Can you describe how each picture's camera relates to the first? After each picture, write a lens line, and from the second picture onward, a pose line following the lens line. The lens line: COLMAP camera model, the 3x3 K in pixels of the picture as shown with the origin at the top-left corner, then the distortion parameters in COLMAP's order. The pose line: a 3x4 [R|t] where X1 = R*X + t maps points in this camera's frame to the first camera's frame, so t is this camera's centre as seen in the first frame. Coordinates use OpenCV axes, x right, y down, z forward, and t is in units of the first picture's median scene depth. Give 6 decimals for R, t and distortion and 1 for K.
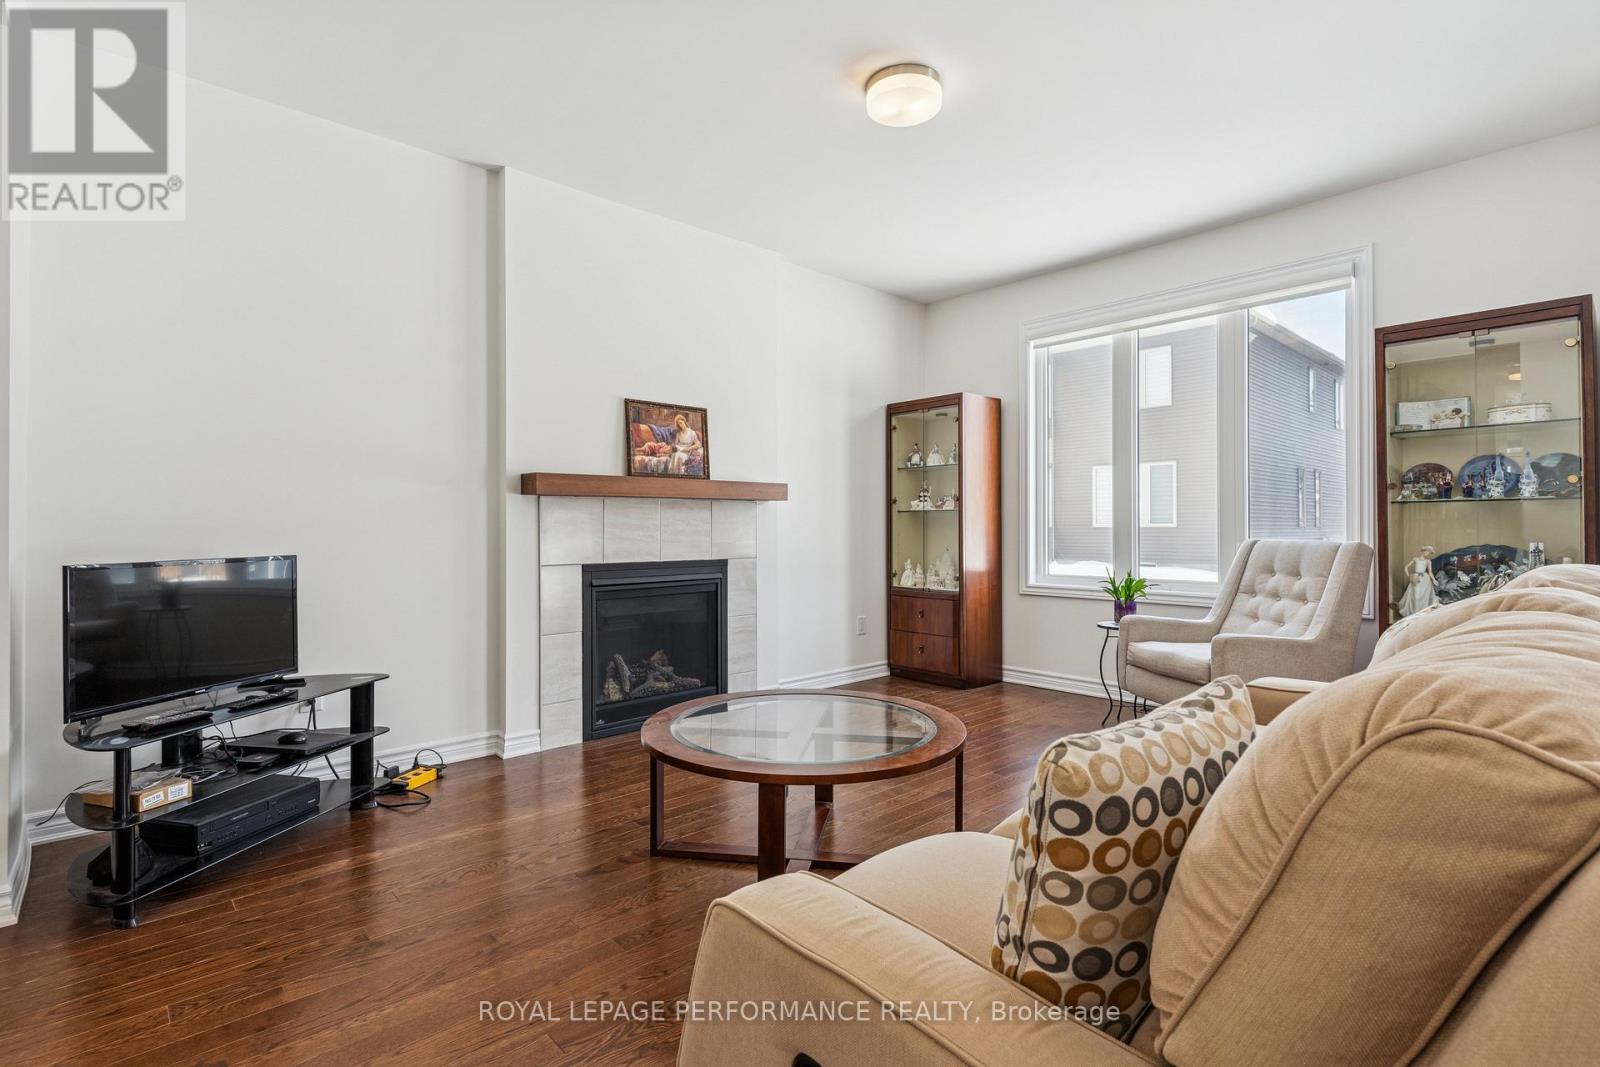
lens RADIAL K [[768.5, 0, 801.3], [0, 768.5, 545.3], [0, 0, 1]] dist [-0.002998, 0.000843]
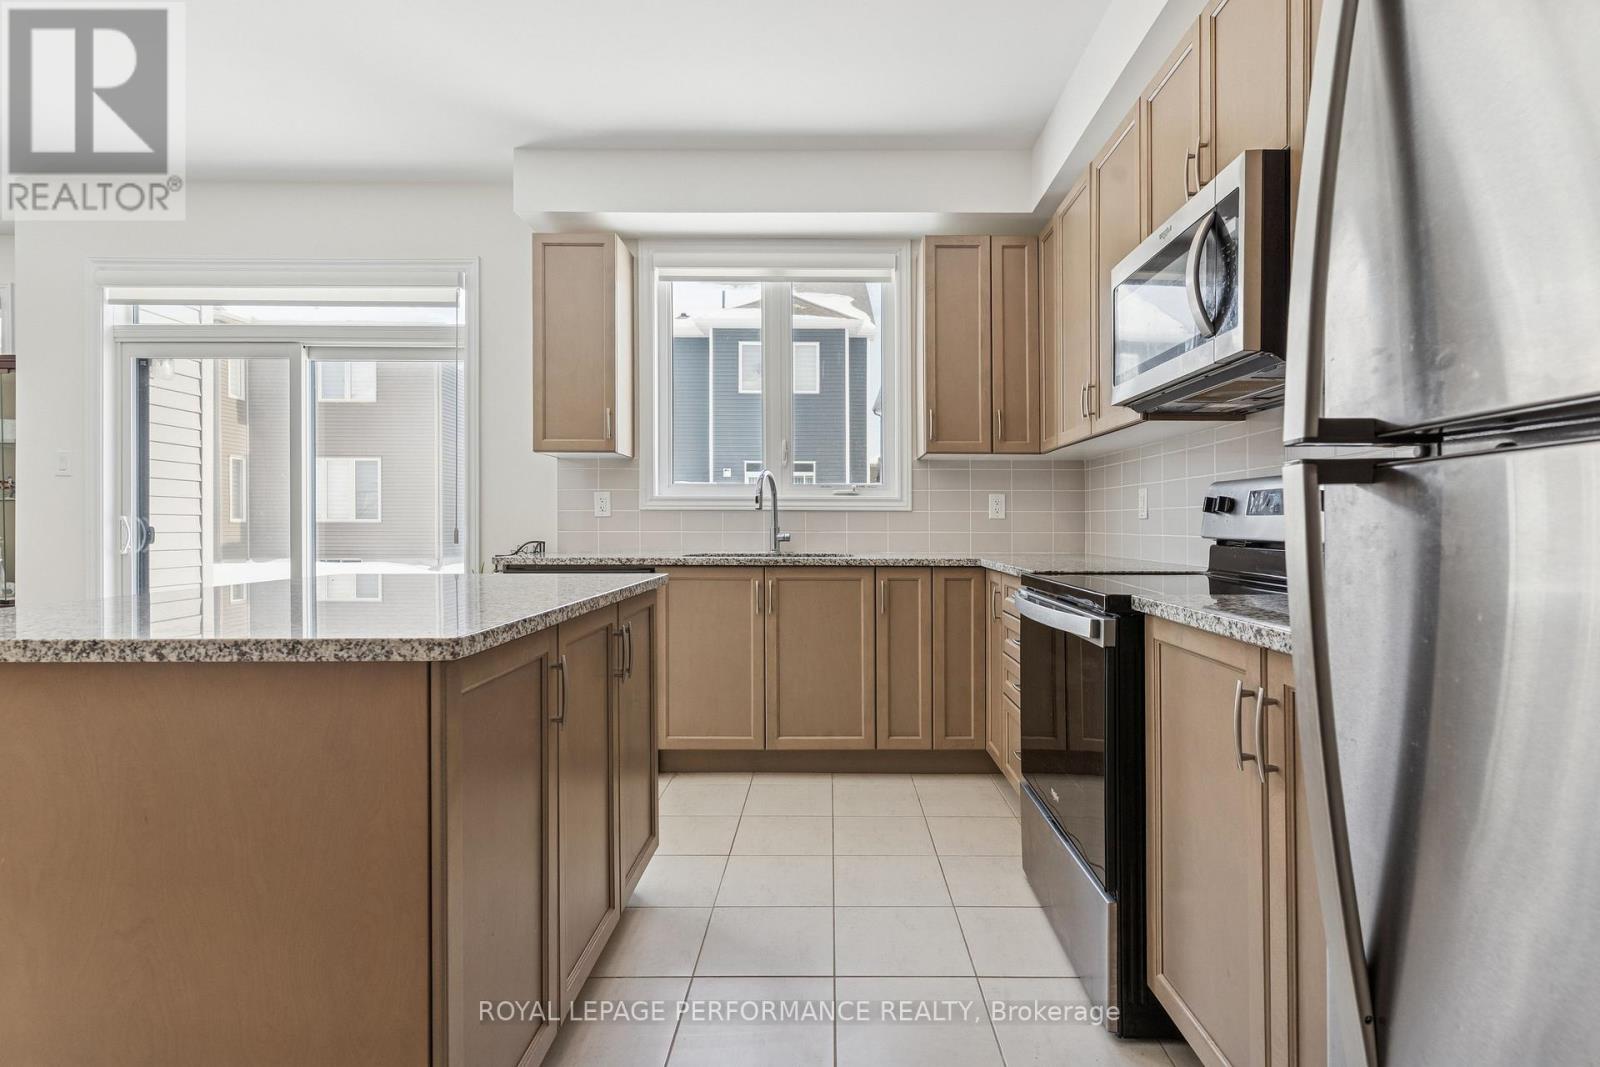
lens RADIAL K [[768.5, 0, 842.3], [0, 768.5, 536.7], [0, 0, 1]] dist [-0.002998, 0.000843]
pose [[0.664772, -0.010163, 0.746977, 0.648246], [0.014646, 0.999893, 0.000569, 0.017513], [-0.746902, 0.010562, 0.664850, -0.694037]]
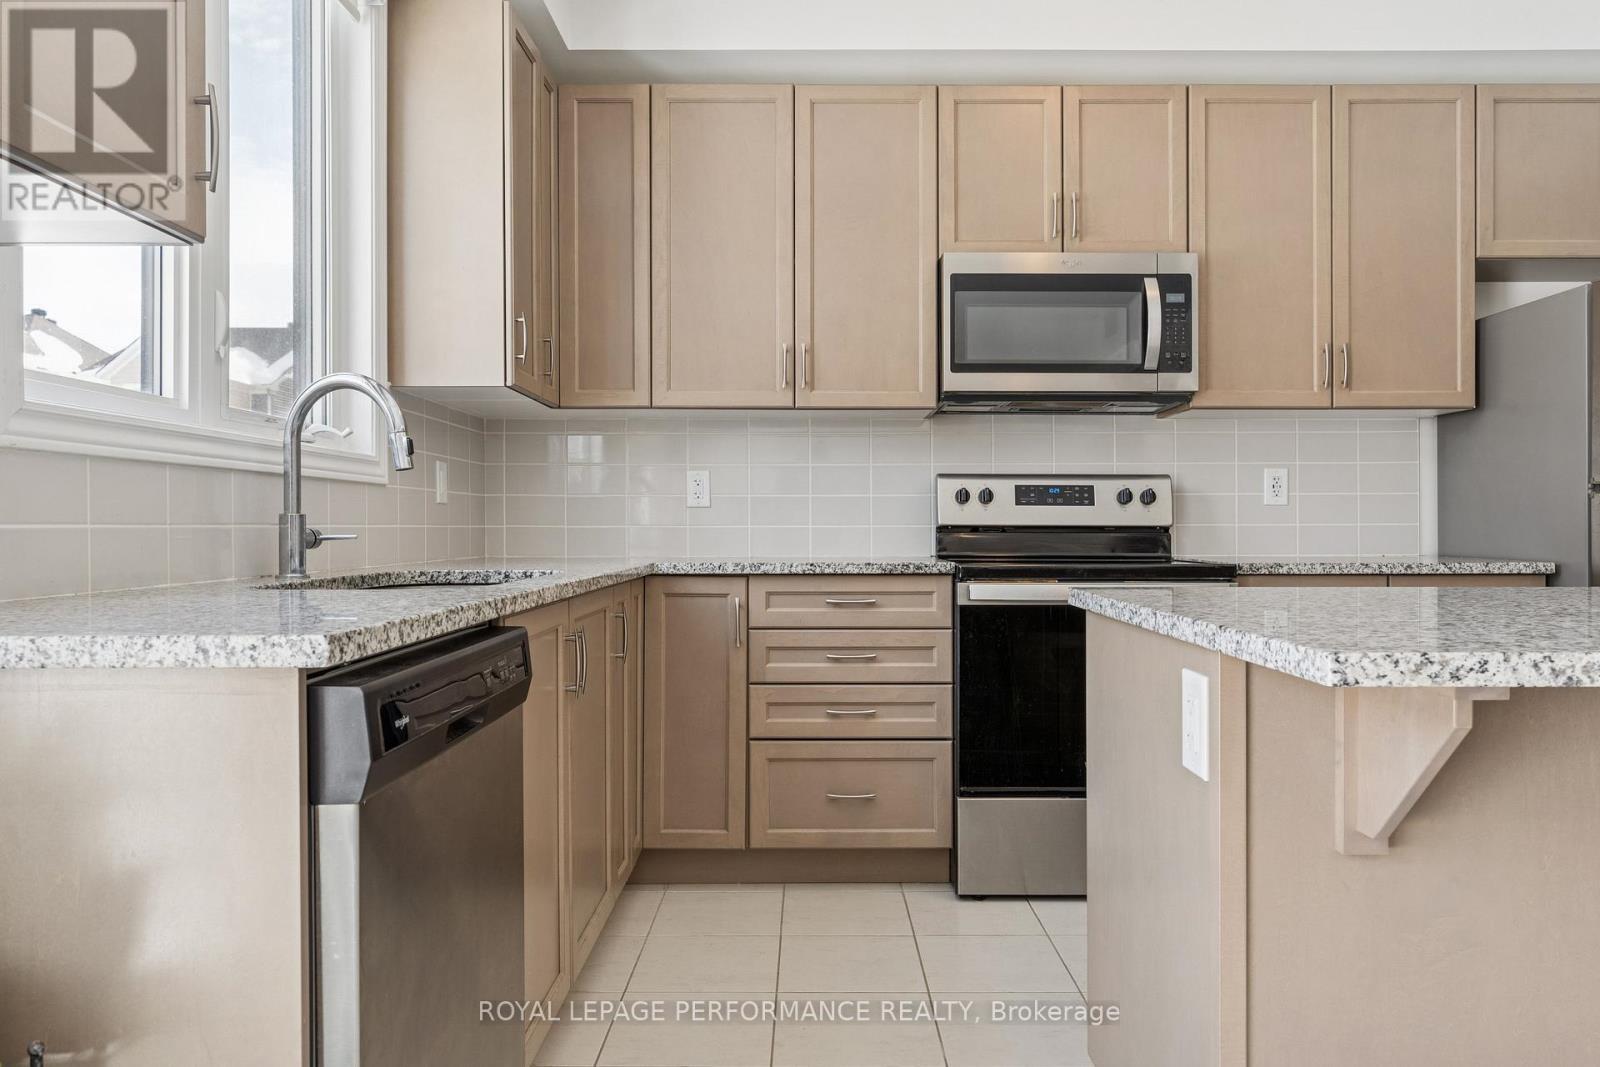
lens RADIAL K [[1097.8, 0, 803.9], [0, 1097.8, 525.5], [0, 0, 1]] dist [-0.007500, 0.003303]
pose [[-0.738429, 0.002057, 0.674328, 0.743965], [0.018160, 0.999693, 0.016836, 0.006085], [-0.674087, 0.024678, -0.738240, 0.187907]]
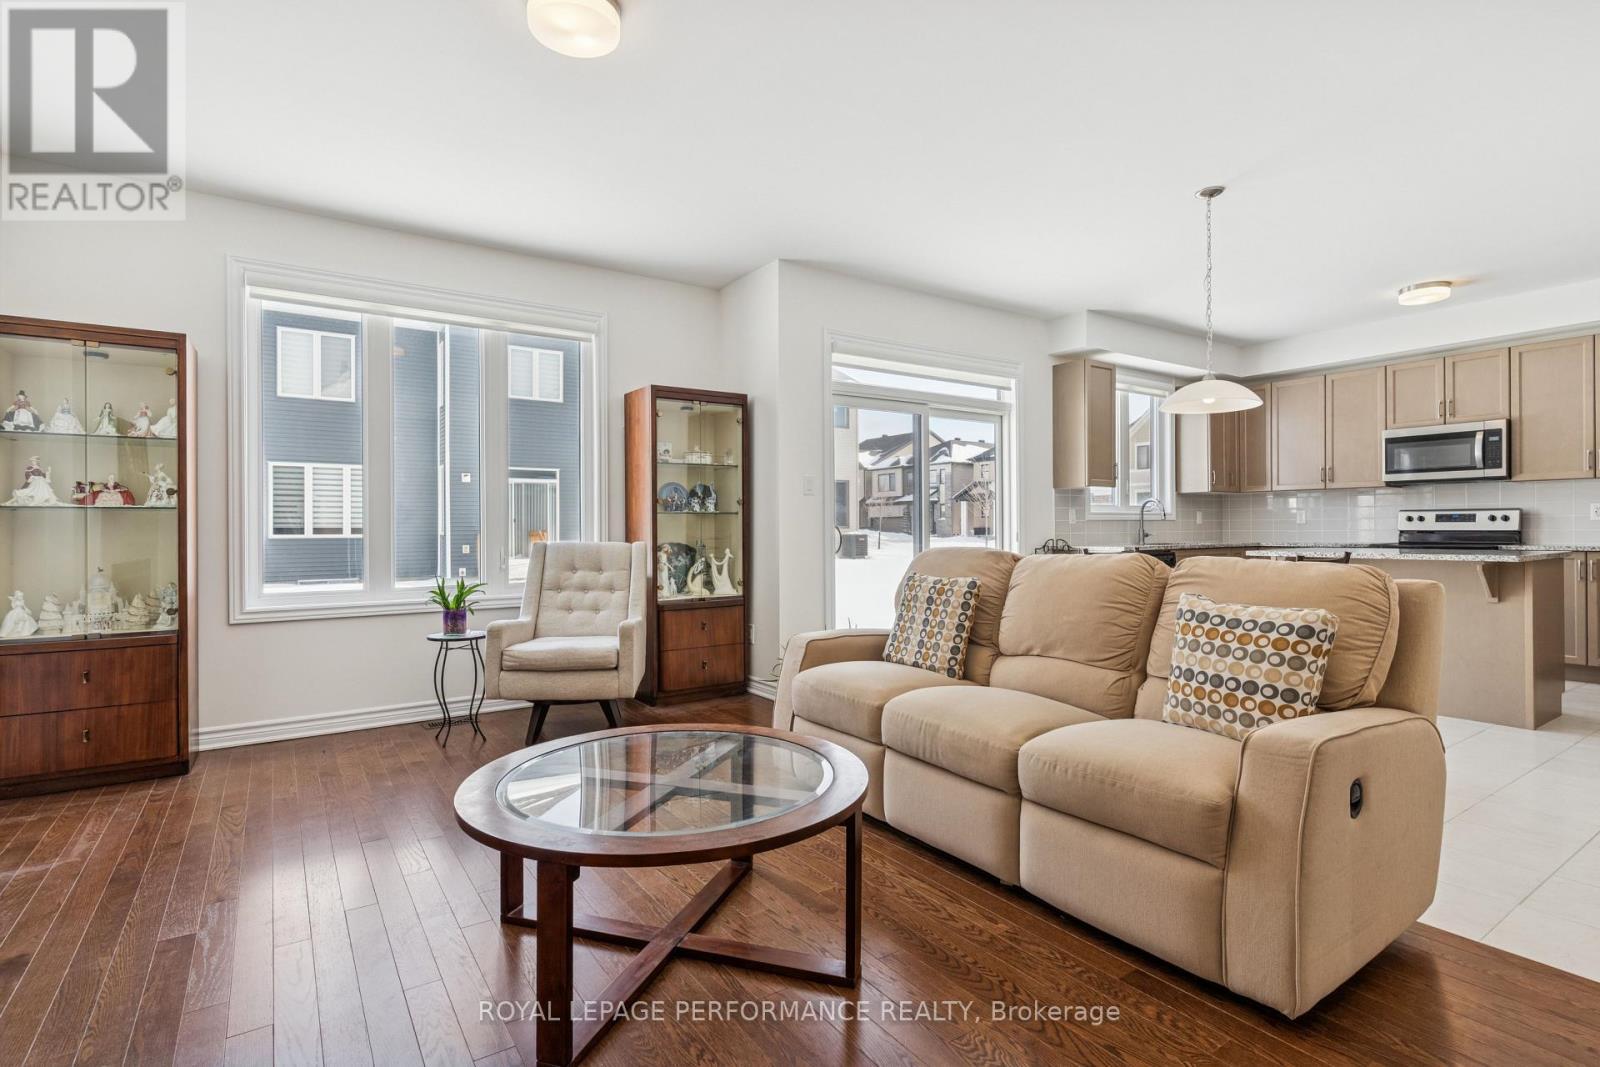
lens RADIAL K [[768.5, 0, 796.4], [0, 768.5, 529.8], [0, 0, 1]] dist [-0.002998, 0.000843]
pose [[0.145611, -0.000943, 0.989342, -0.457030], [0.030325, 0.999534, -0.003511, -0.009864], [-0.988877, 0.030513, 0.145571, 0.457172]]
